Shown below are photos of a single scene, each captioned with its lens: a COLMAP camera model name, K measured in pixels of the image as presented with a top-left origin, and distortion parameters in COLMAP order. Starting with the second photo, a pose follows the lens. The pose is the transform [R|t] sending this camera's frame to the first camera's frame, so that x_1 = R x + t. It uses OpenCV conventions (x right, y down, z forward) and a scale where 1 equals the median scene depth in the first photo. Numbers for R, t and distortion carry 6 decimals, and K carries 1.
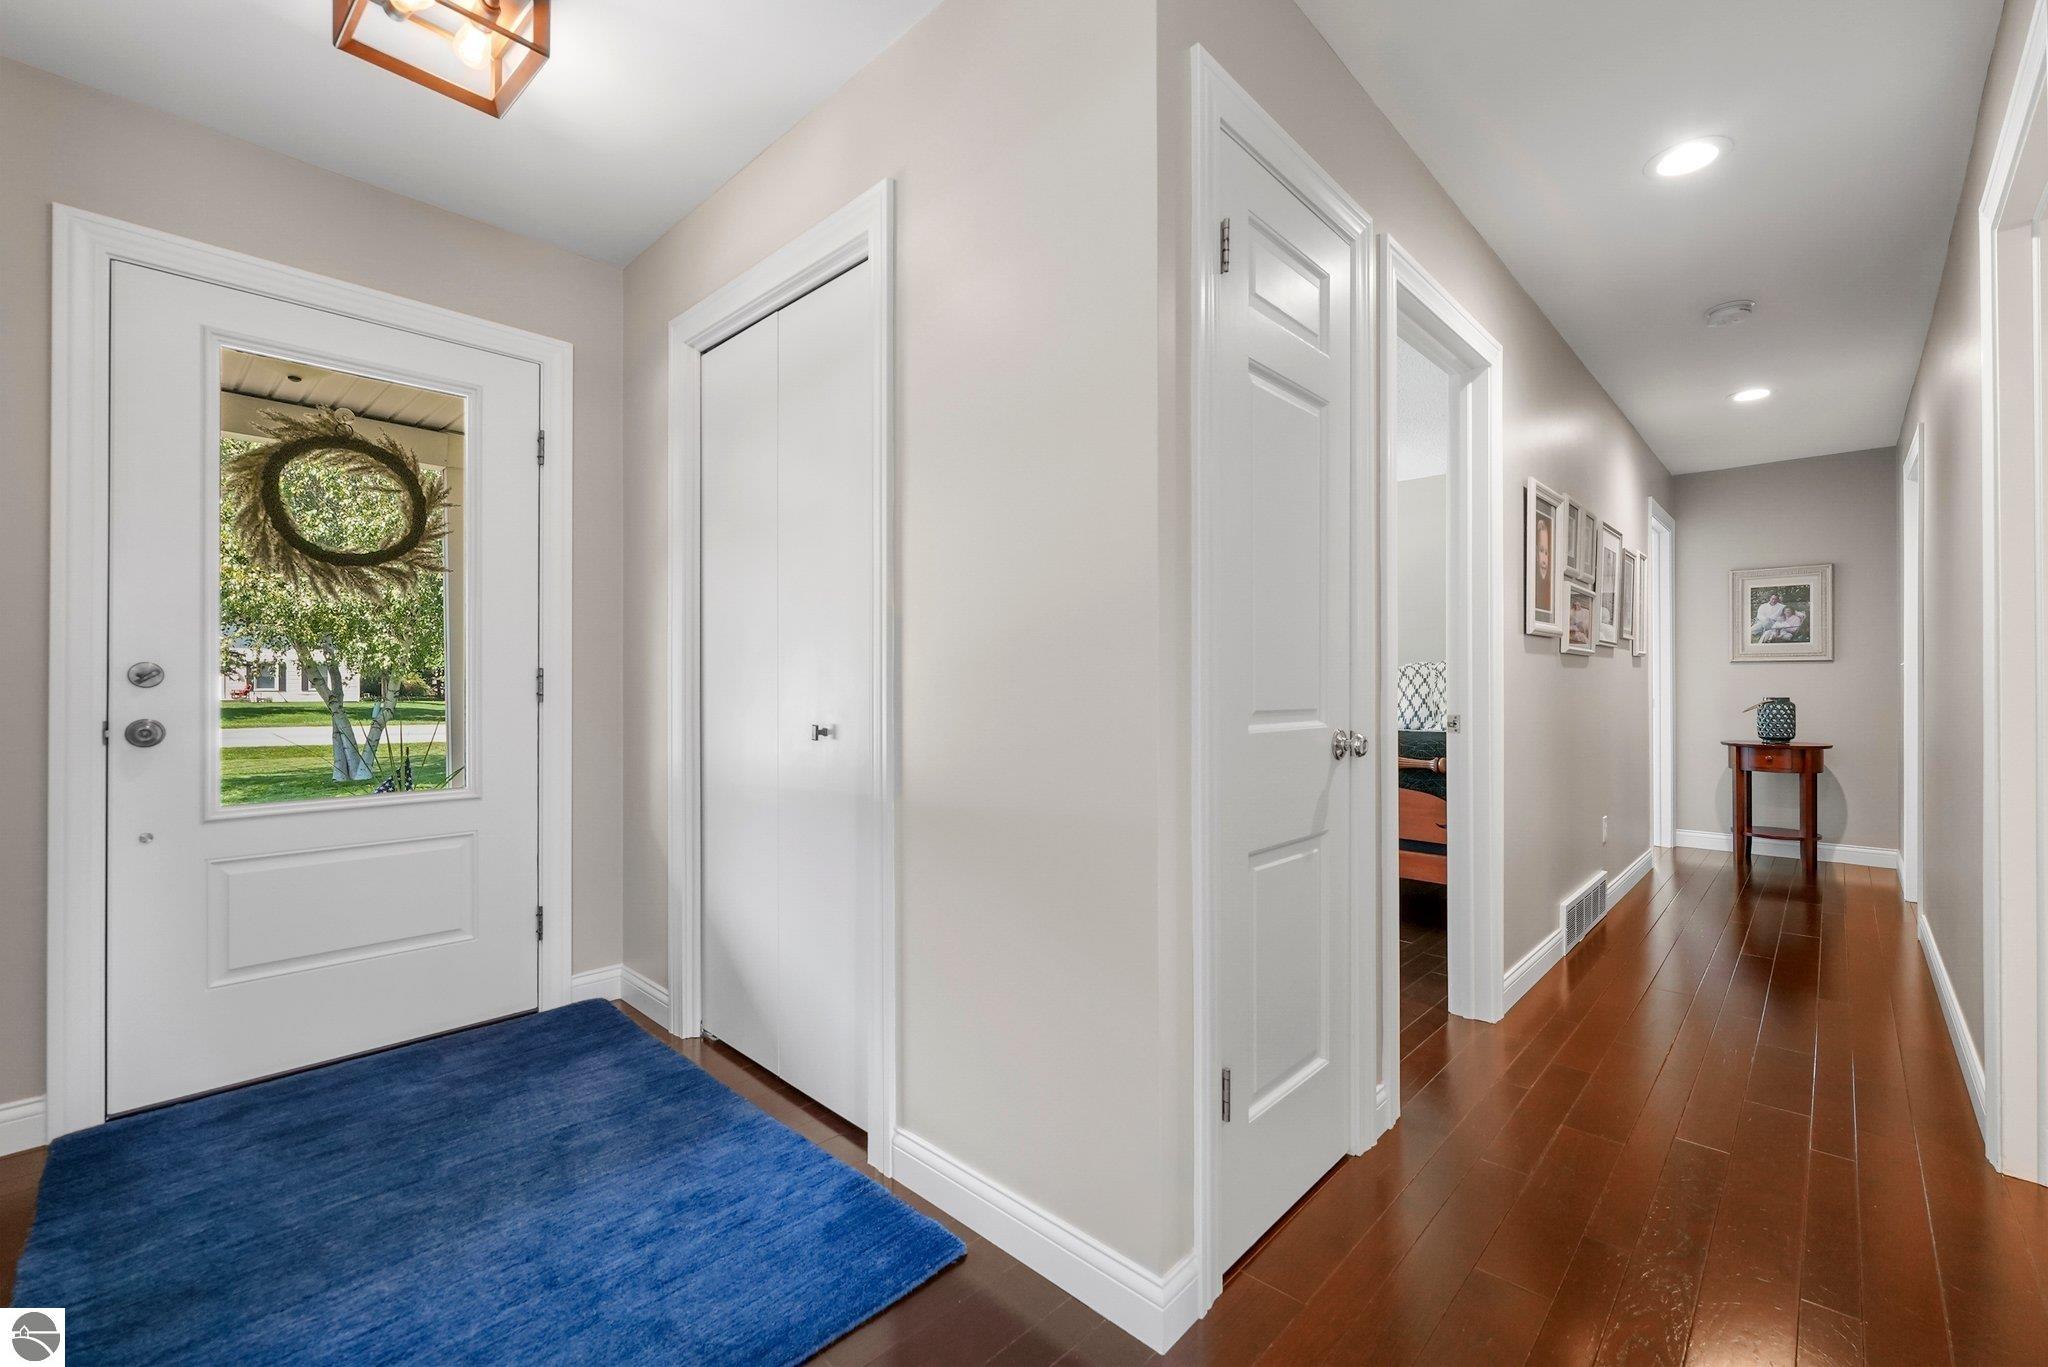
lens RADIAL K [[846.7, 0, 1024.0], [0, 846.7, 683.5], [0, 0, 1]] dist [-0.002138, -0.000446]
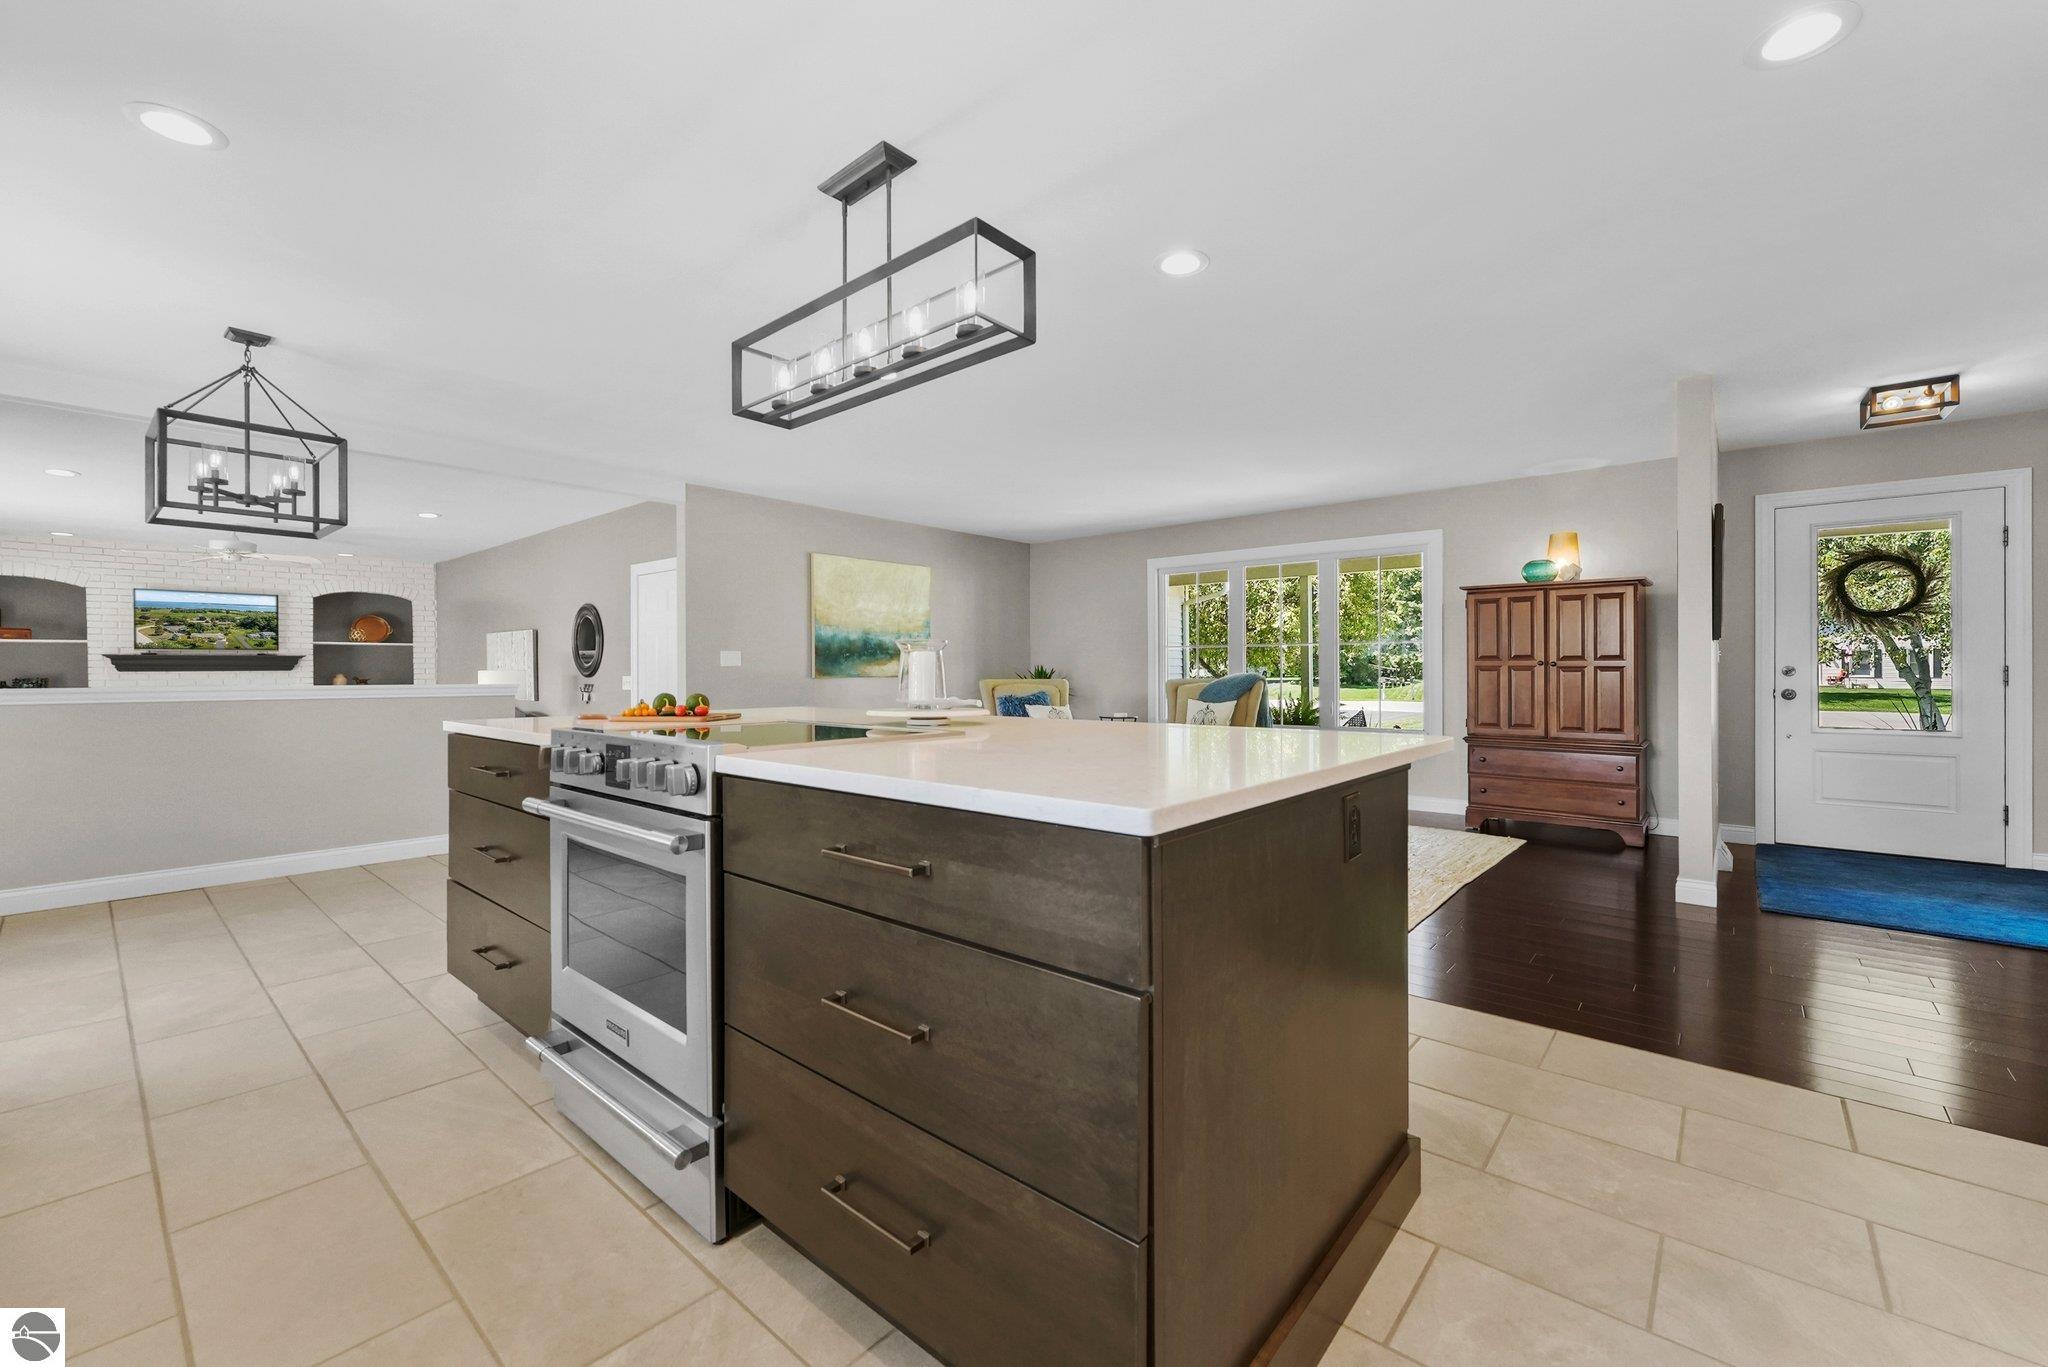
lens RADIAL K [[837.4, 0, 1038.3], [0, 837.4, 672.4], [0, 0, 1]] dist [0.000316, 0.000248]
pose [[0.060333, -0.000049, -0.998178, 1.045006], [0.002836, 0.999996, 0.000122, -0.010659], [0.998174, -0.002838, 0.060333, -1.097453]]
